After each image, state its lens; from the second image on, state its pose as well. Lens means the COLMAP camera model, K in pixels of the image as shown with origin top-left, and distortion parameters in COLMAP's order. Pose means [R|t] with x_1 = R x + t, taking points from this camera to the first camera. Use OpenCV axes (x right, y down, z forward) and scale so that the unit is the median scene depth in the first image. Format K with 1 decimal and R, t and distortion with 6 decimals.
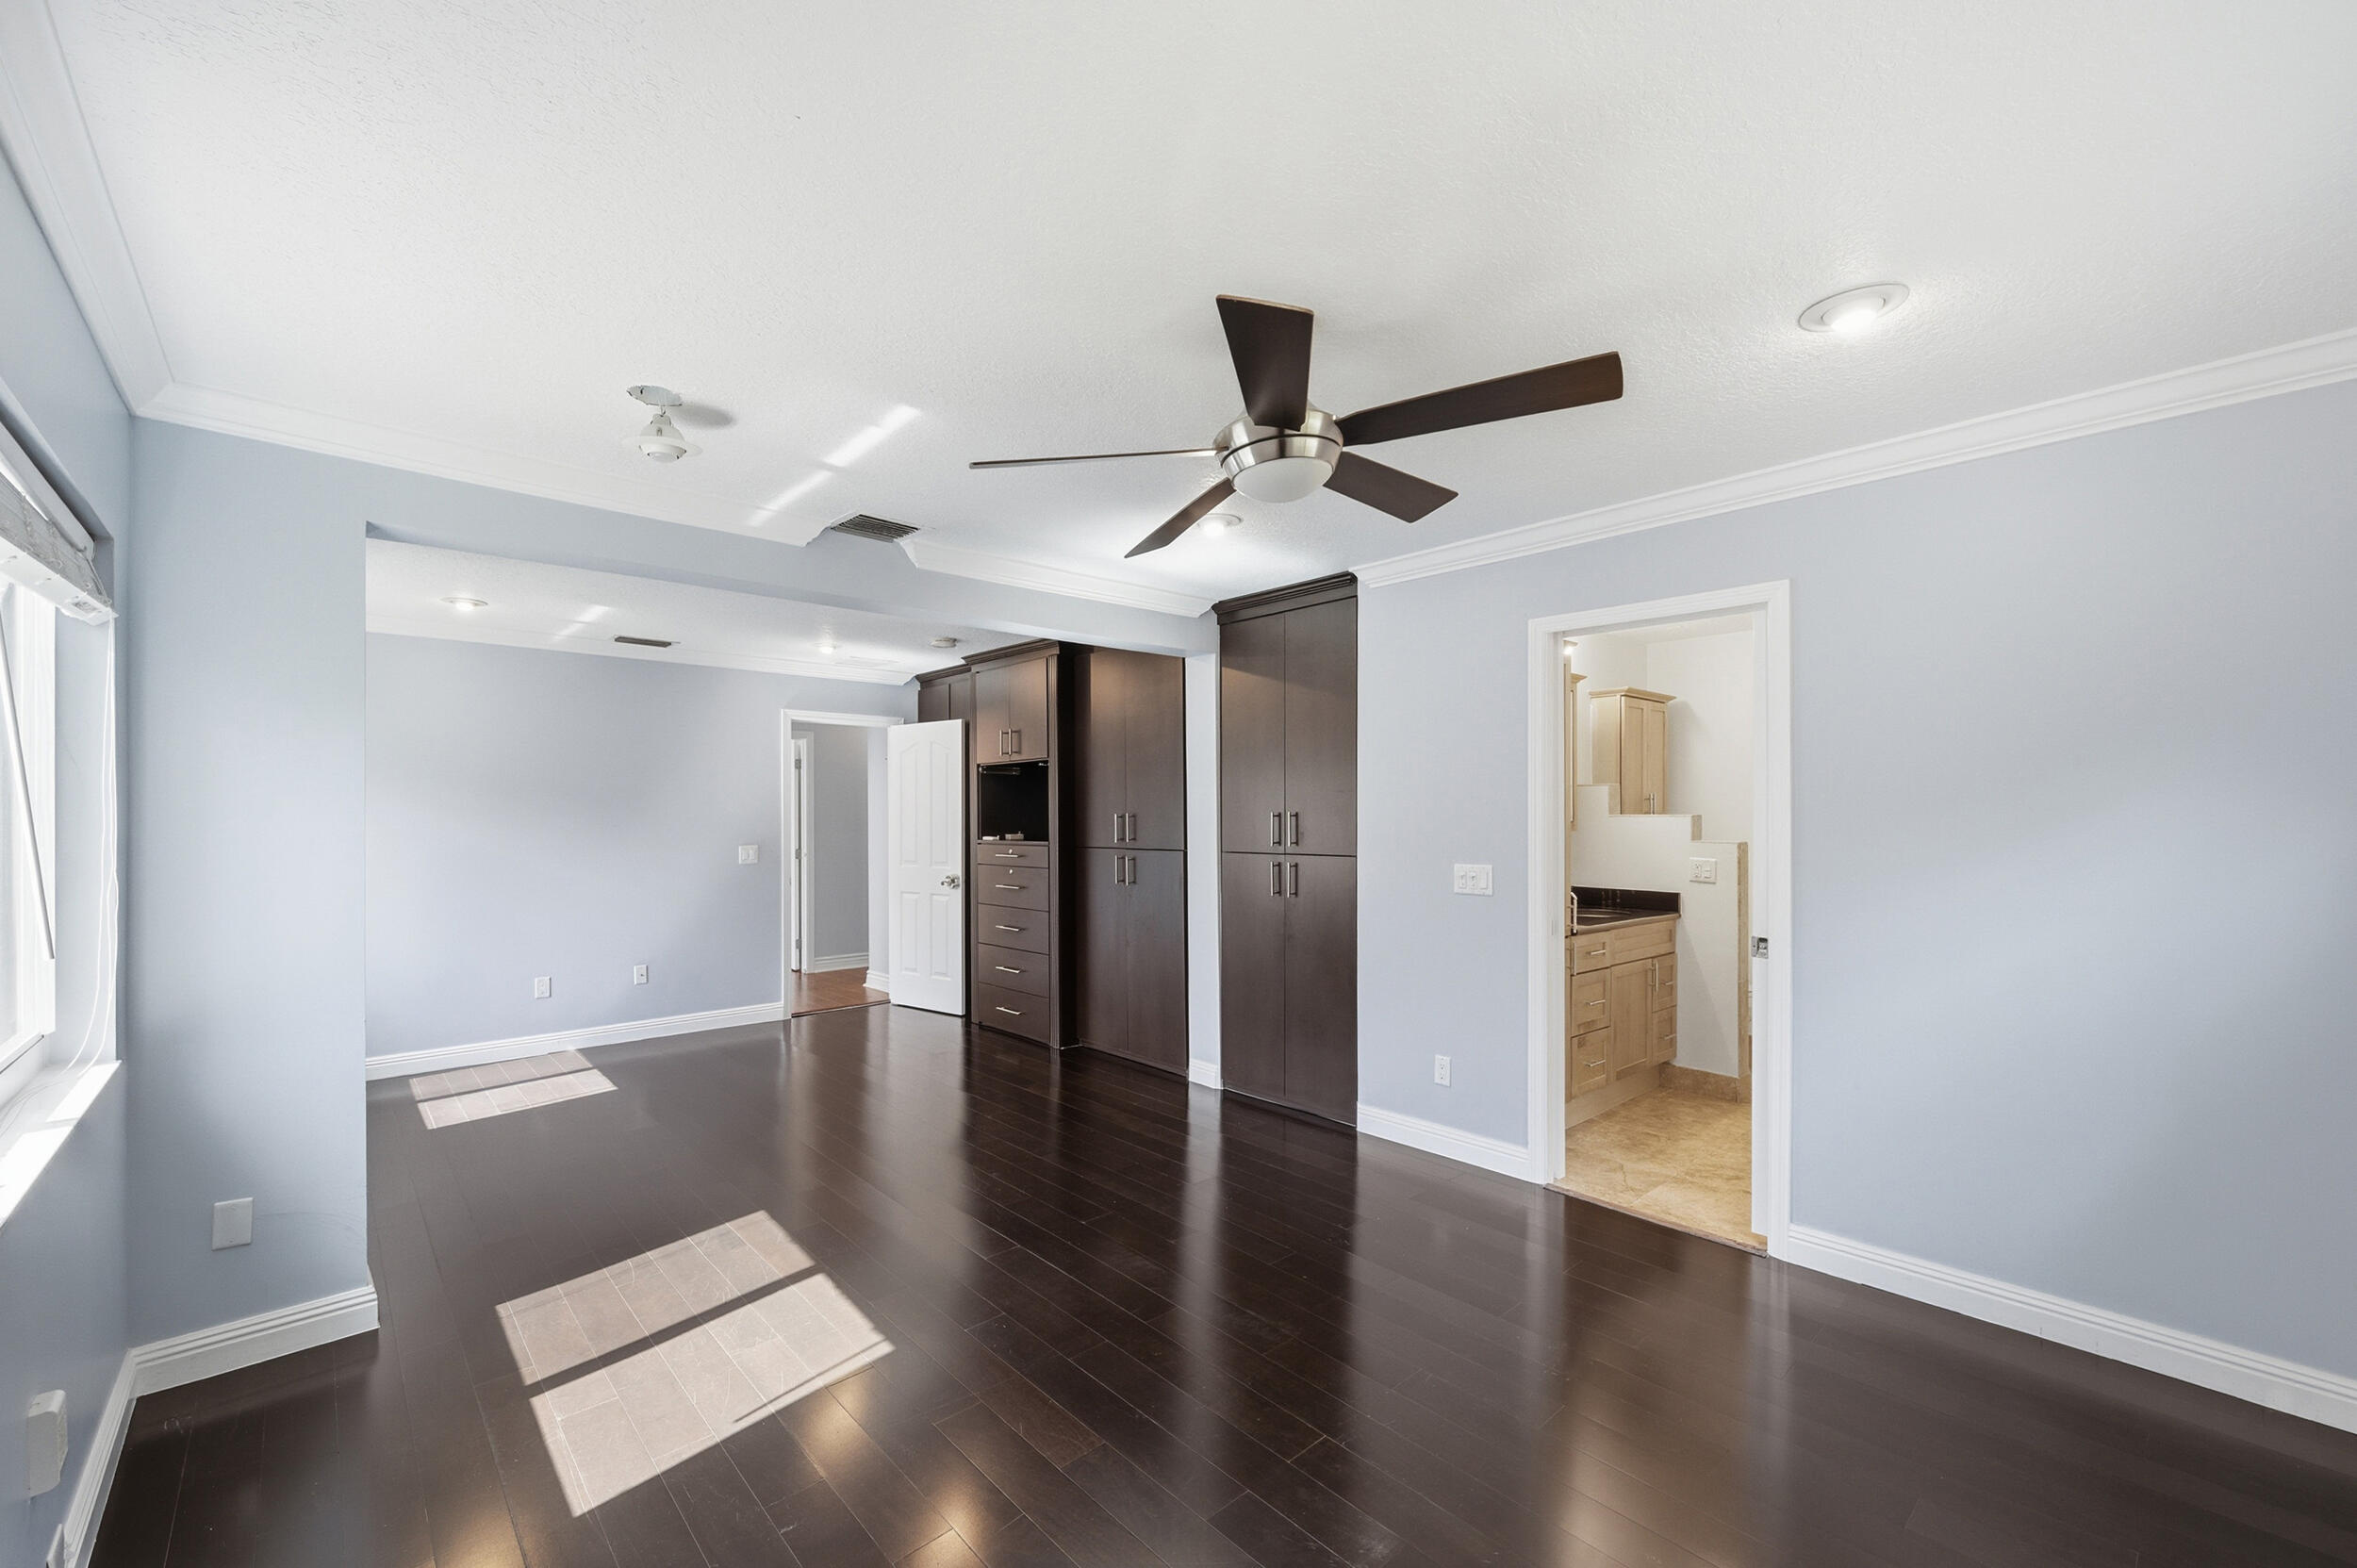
lens RADIAL K [[945.8, 0, 1156.9], [0, 945.8, 795.5], [0, 0, 1]] dist [0.001851, -0.000547]
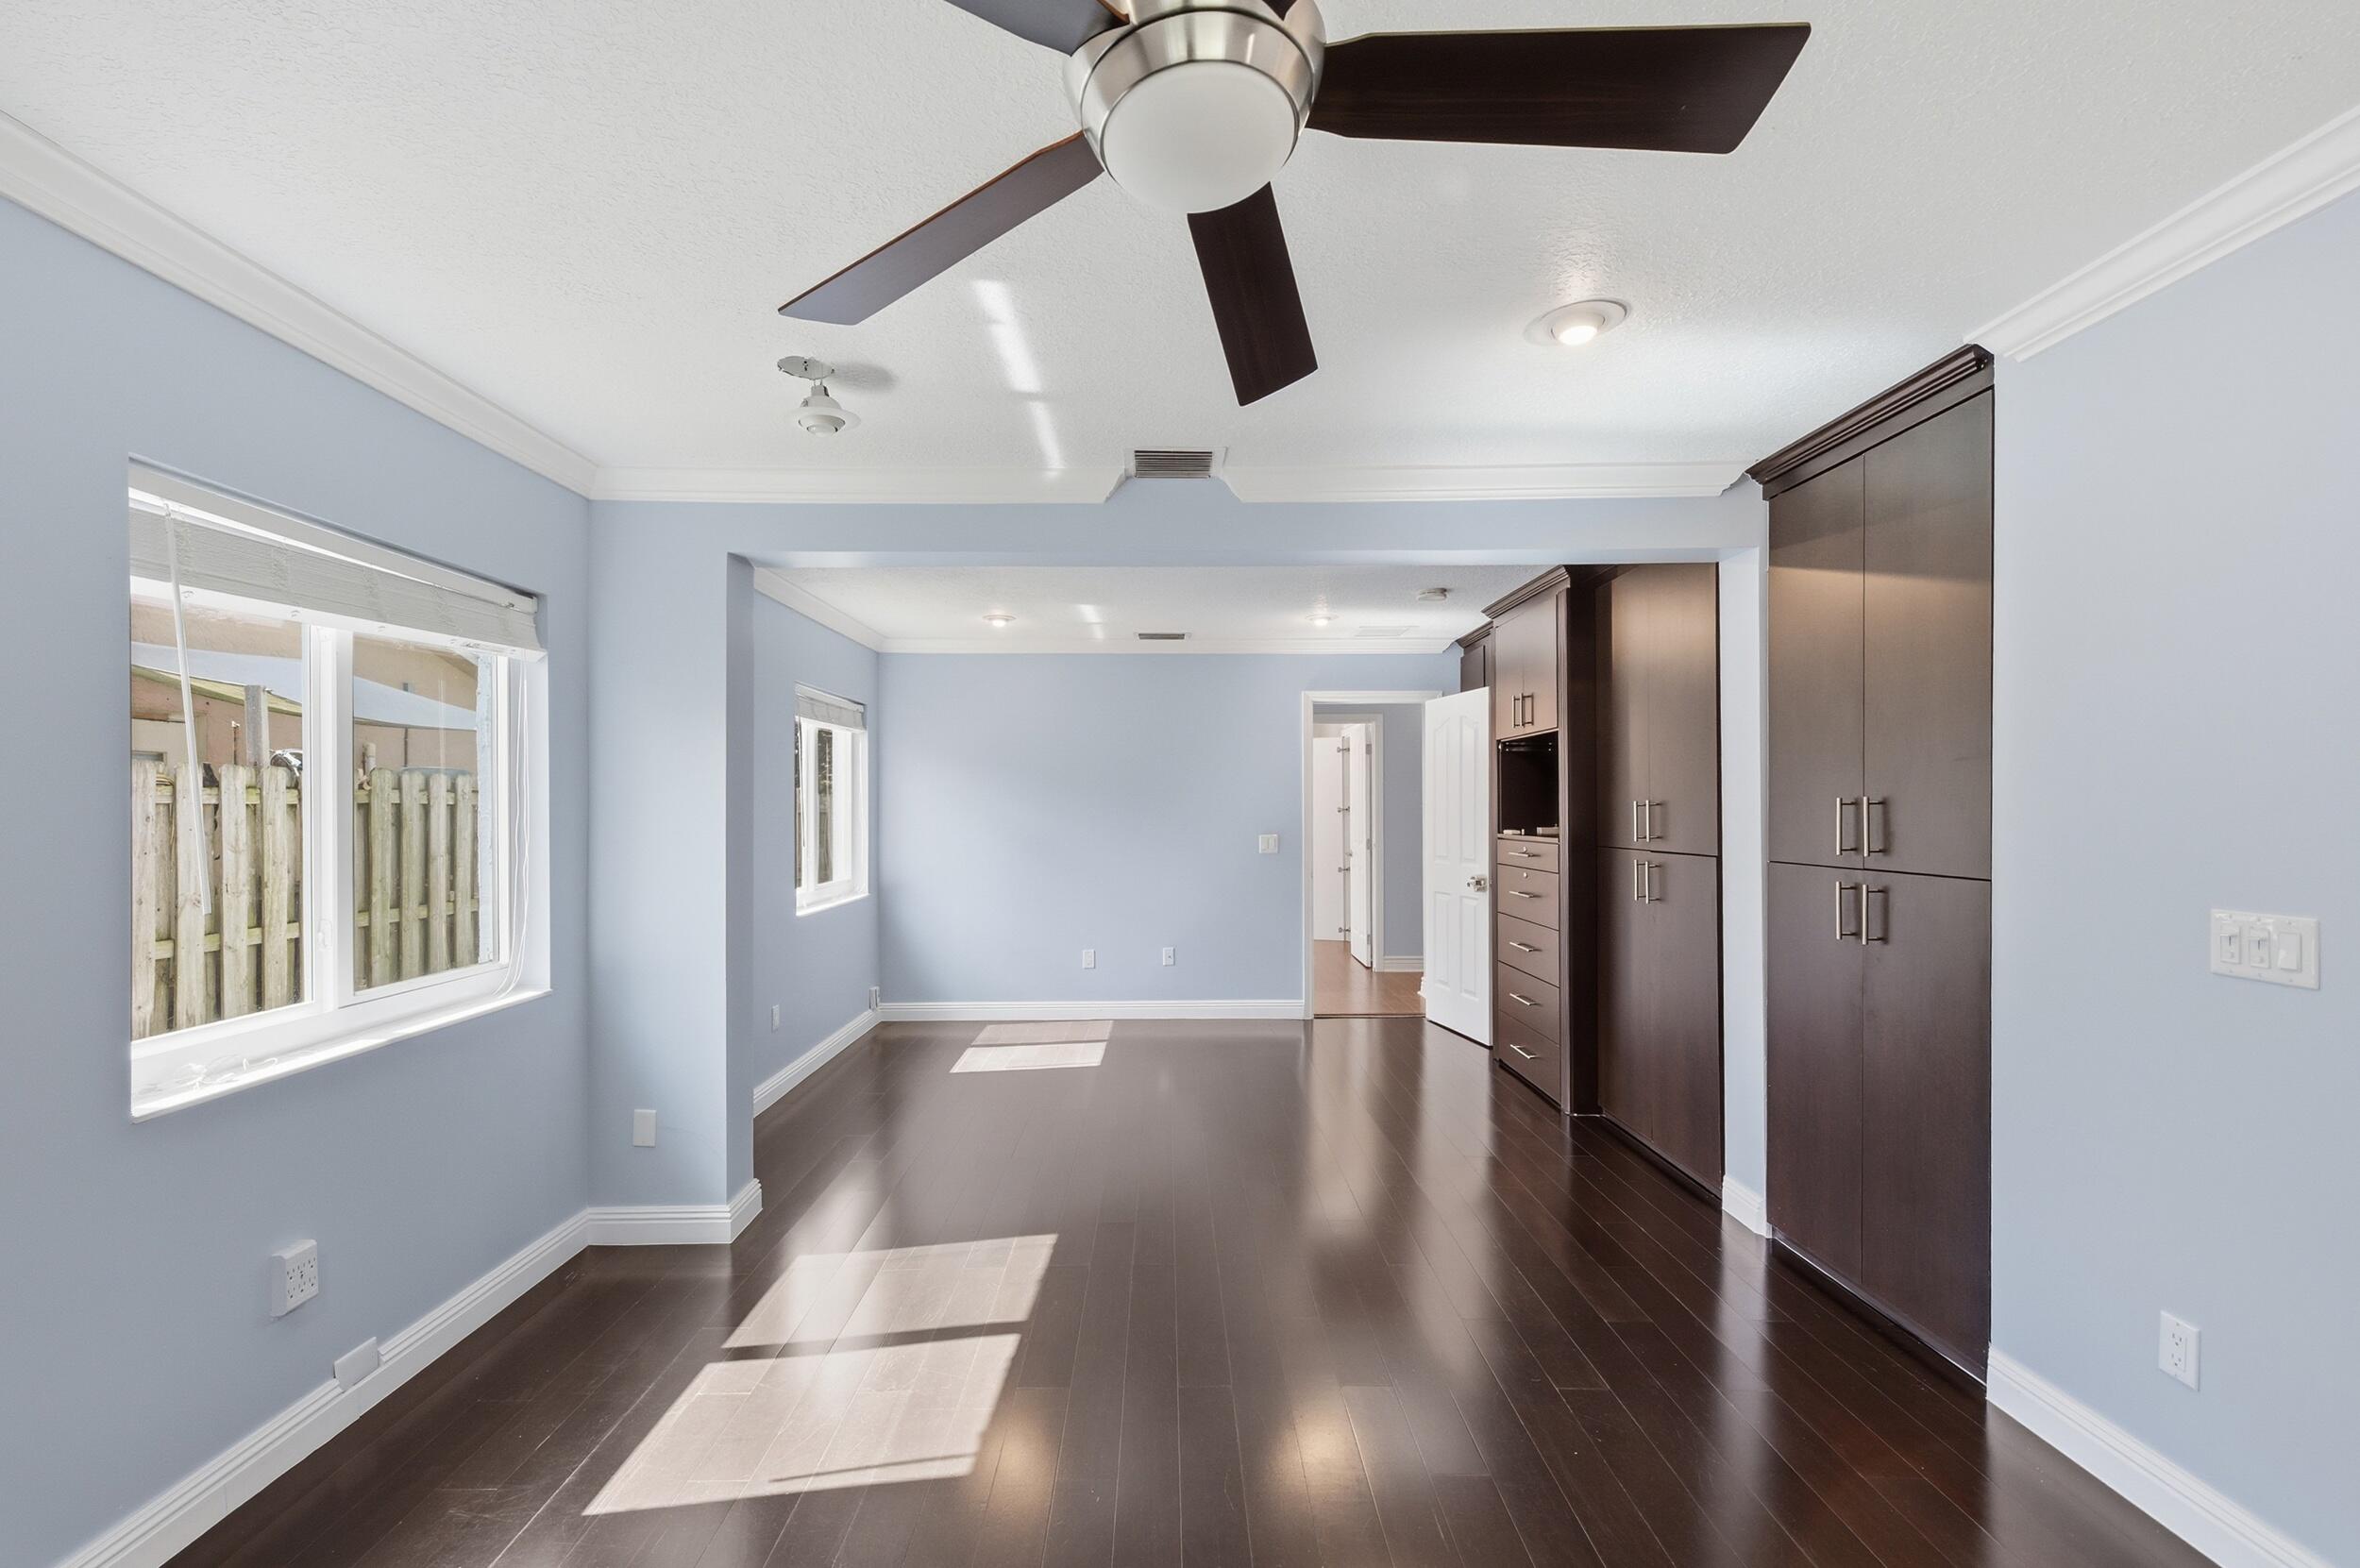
lens RADIAL K [[965.0, 0, 1171.9], [0, 965.0, 793.7], [0, 0, 1]] dist [0.003896, -0.005981]
pose [[0.748509, -0.007281, -0.663085, 0.195700], [0.014757, 0.999875, 0.005680, 0.005235], [0.662961, -0.014037, 0.748523, 0.254564]]
